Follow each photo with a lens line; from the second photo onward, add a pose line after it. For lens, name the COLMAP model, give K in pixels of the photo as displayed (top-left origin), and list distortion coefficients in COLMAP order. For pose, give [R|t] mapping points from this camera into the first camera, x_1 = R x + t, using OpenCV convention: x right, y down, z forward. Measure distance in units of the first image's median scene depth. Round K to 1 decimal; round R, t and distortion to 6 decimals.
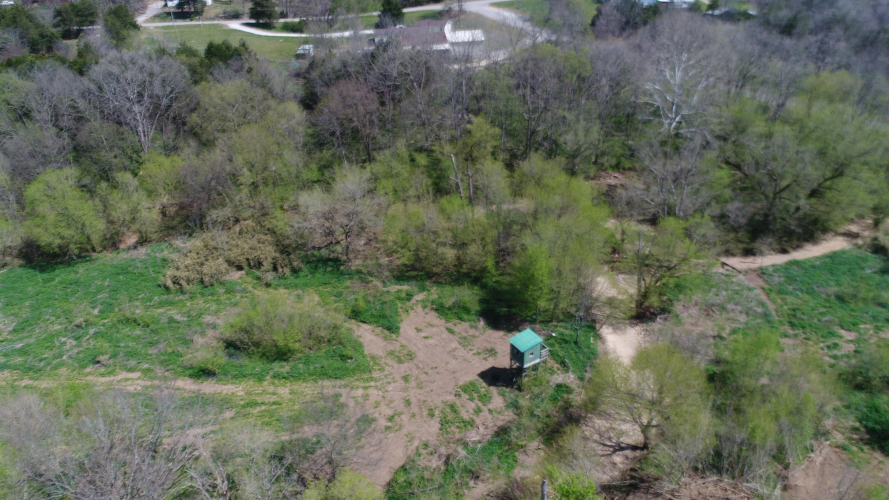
lens RADIAL K [[595.7, 0, 443.4], [0, 595.7, 252.8], [0, 0, 1]] dist [-0.001876, 0.002072]
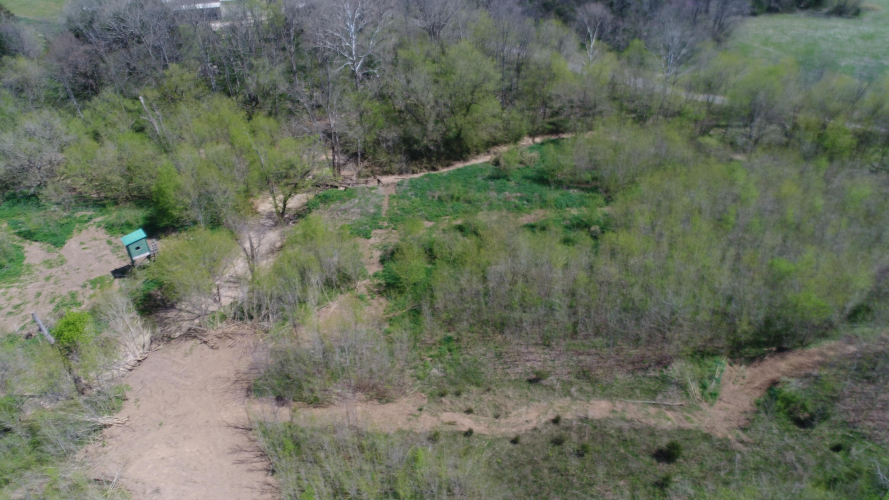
lens RADIAL K [[595.7, 0, 443.4], [0, 595.7, 252.8], [0, 0, 1]] dist [-0.001876, 0.002072]
pose [[0.991183, -0.061567, 0.117326, 0.531289], [0.055759, 0.997081, 0.052165, 0.127625], [-0.120195, -0.045163, 0.991722, -0.253764]]
